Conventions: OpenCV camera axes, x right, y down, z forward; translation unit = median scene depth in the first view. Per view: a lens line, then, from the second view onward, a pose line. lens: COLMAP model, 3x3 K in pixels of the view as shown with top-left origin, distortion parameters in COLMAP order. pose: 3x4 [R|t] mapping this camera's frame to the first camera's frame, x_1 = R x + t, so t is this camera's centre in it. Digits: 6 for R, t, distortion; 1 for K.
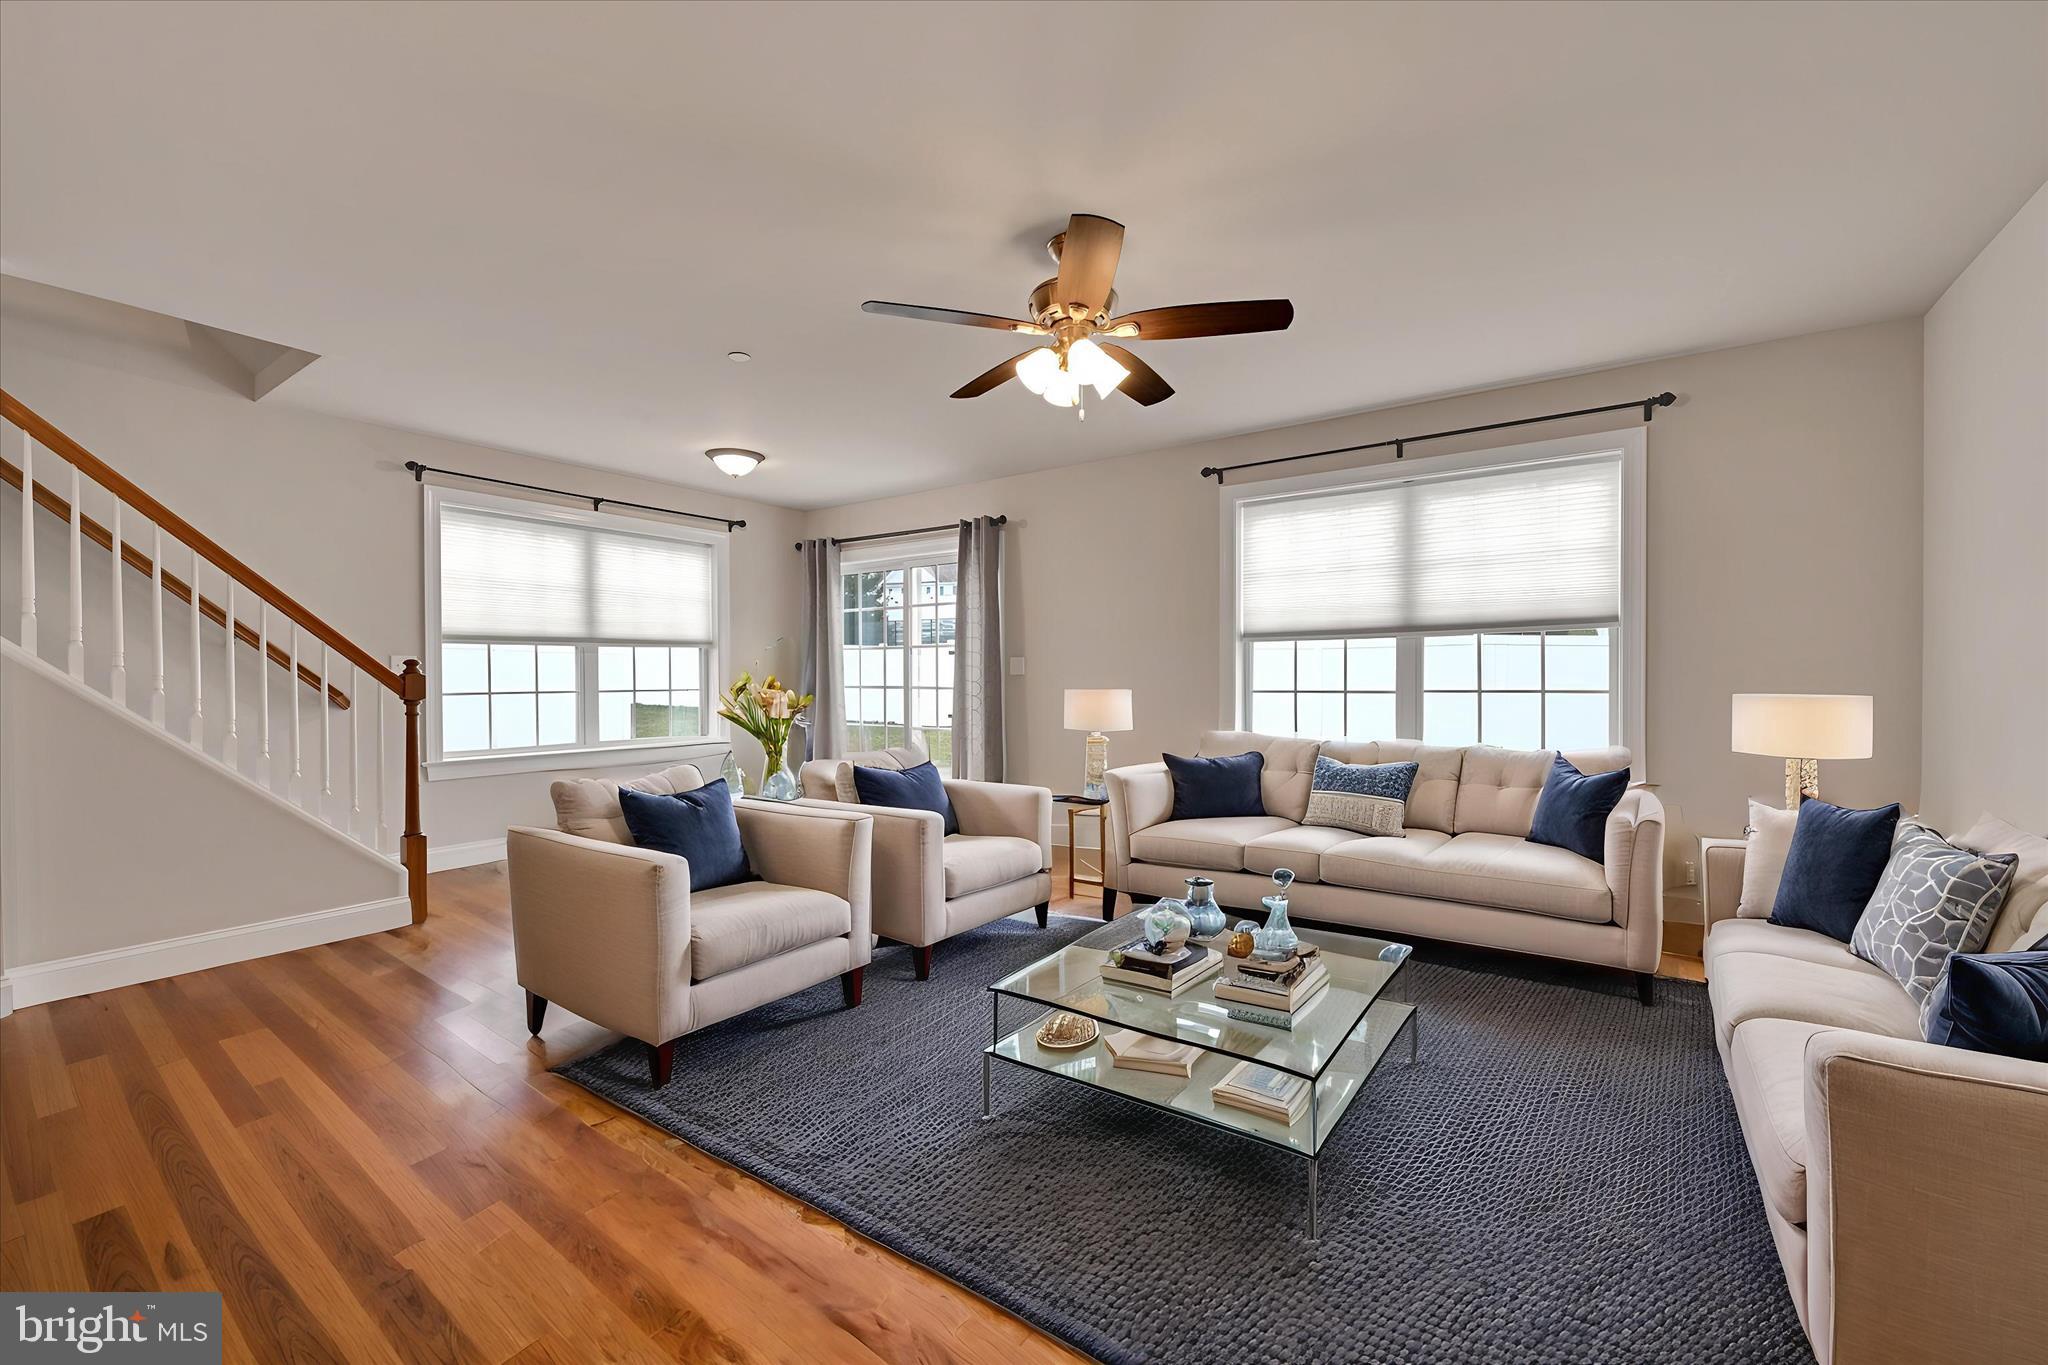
lens RADIAL K [[815.9, 0, 1016.7], [0, 815.9, 686.7], [0, 0, 1]] dist [-0.002205, 0.000180]
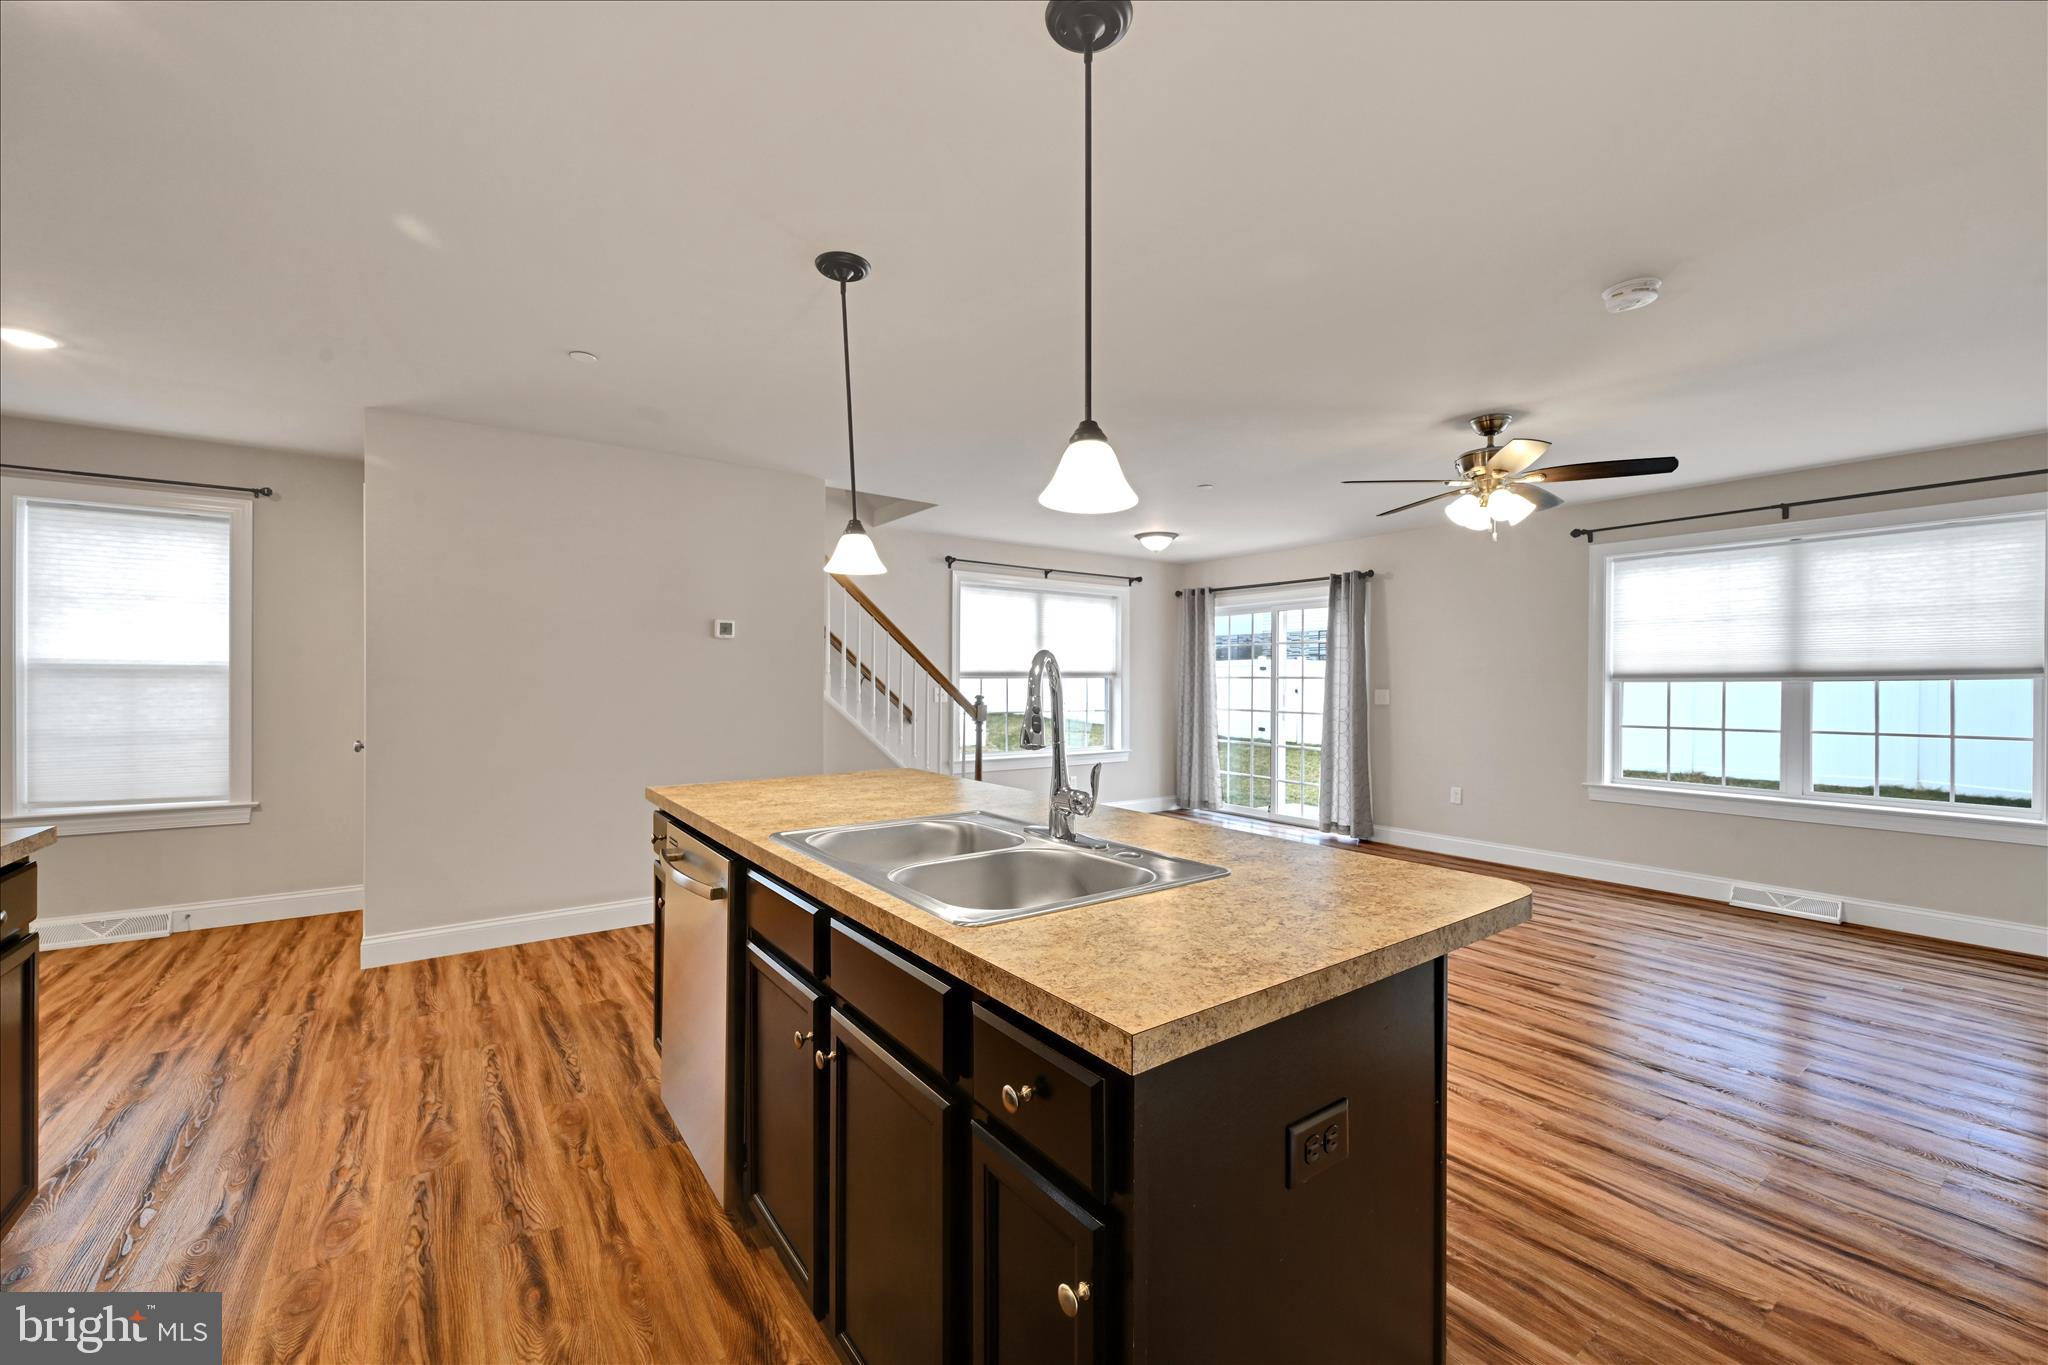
lens RADIAL K [[815.9, 0, 1019.0], [0, 815.9, 686.4], [0, 0, 1]] dist [-0.002205, 0.000180]
pose [[0.945257, 0.010108, -0.326172, -0.130526], [-0.012810, 0.999899, -0.006137, -0.031299], [0.326077, 0.009979, 0.945291, -0.331184]]
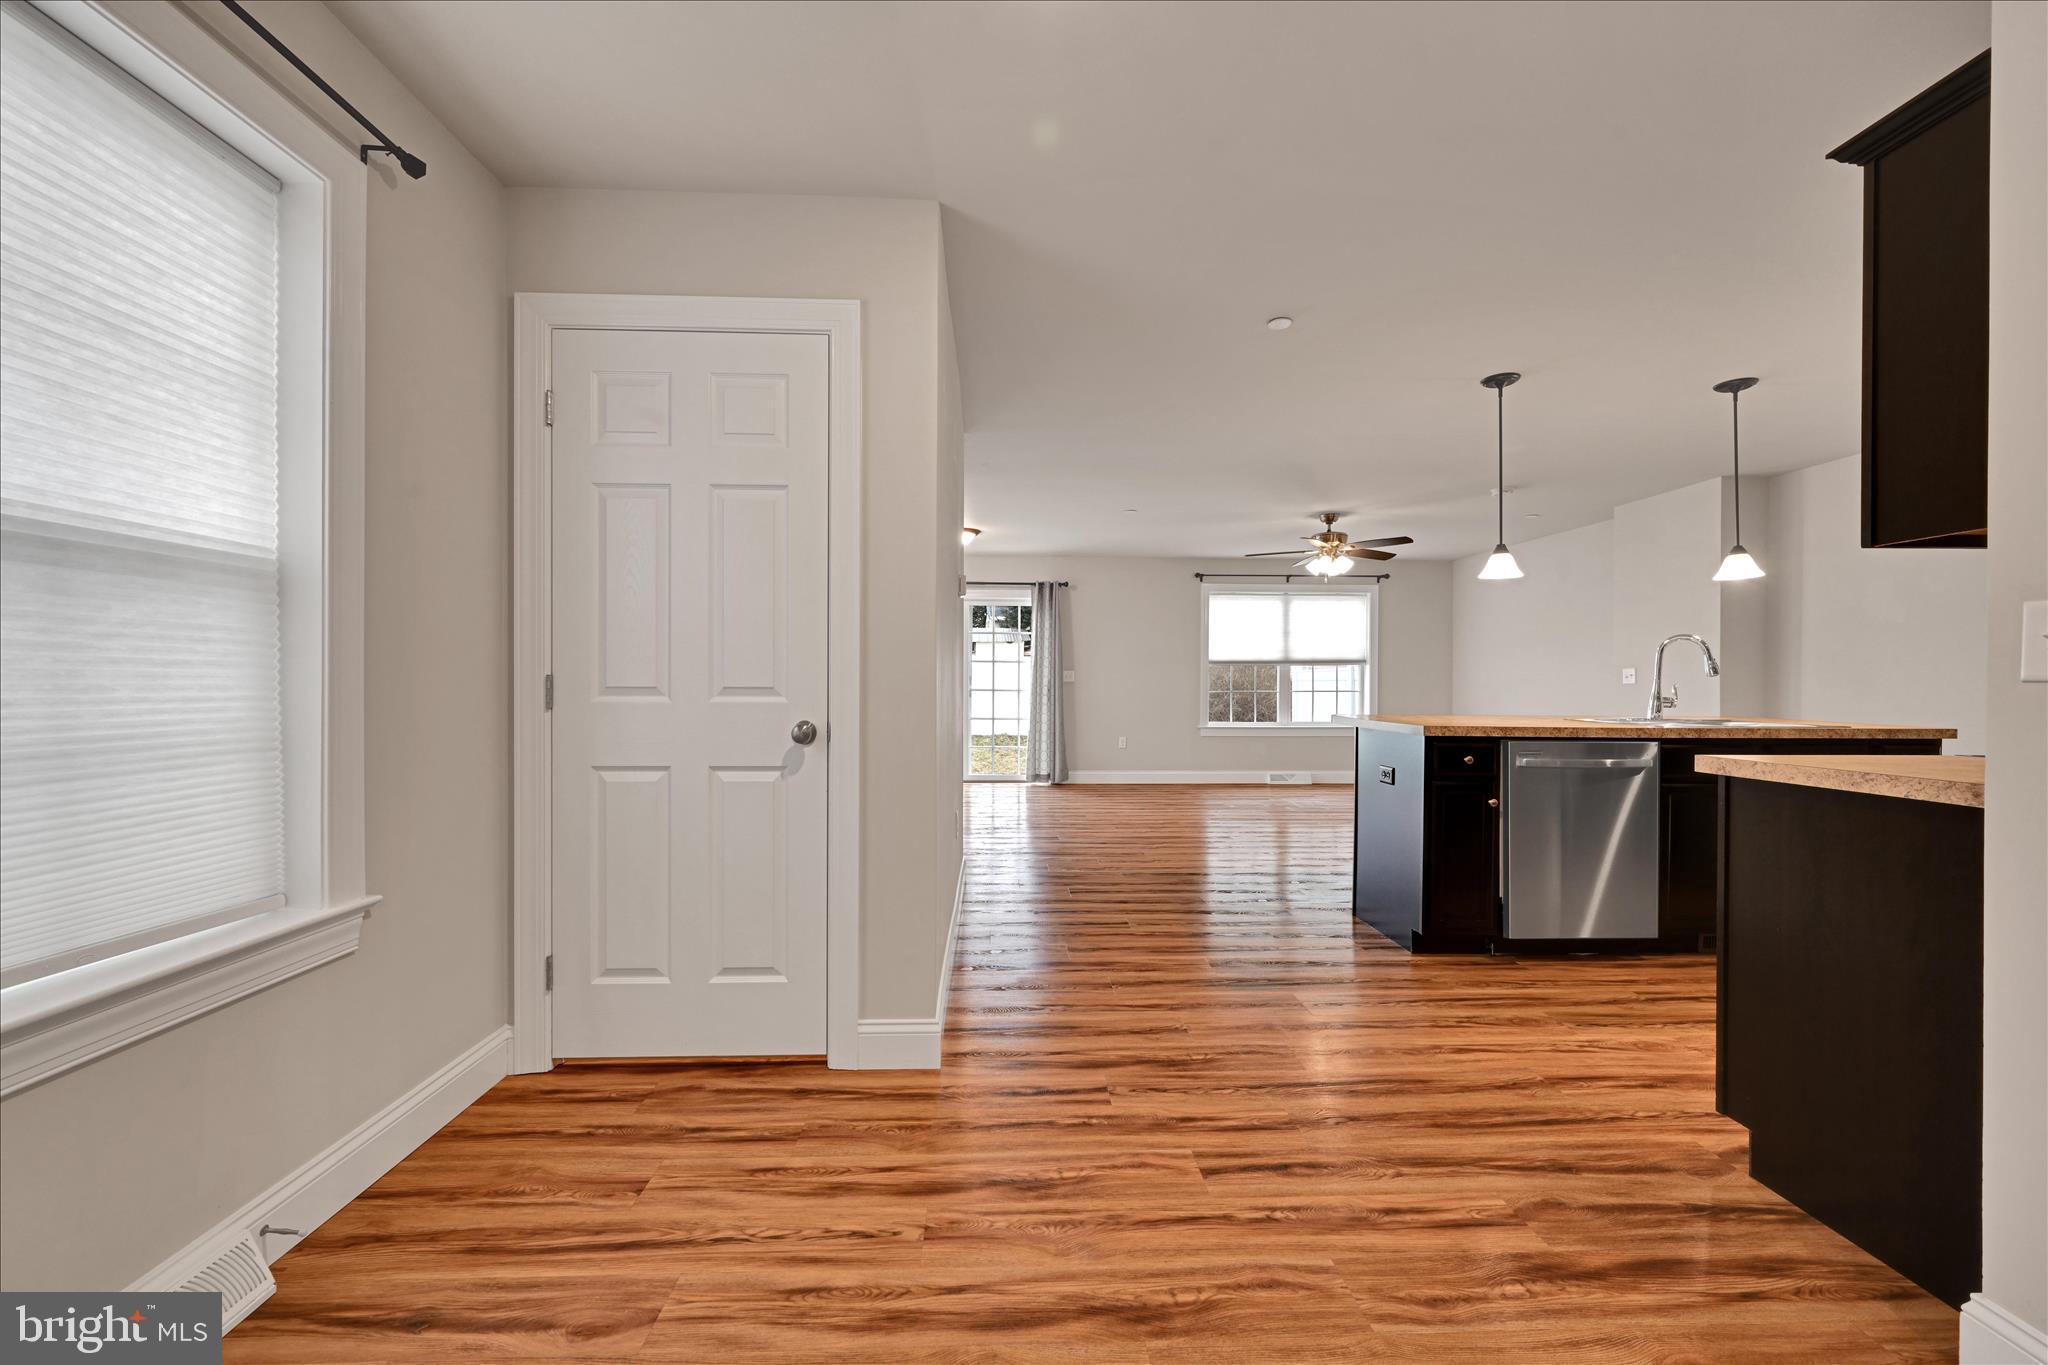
lens RADIAL K [[815.9, 0, 1009.1], [0, 815.9, 683.7], [0, 0, 1]] dist [-0.002205, 0.000180]
pose [[0.795141, 0.007630, 0.606377, -1.247341], [-0.001066, 0.999937, -0.011185, 0.008744], [-0.606424, 0.008247, 0.795099, -0.228668]]
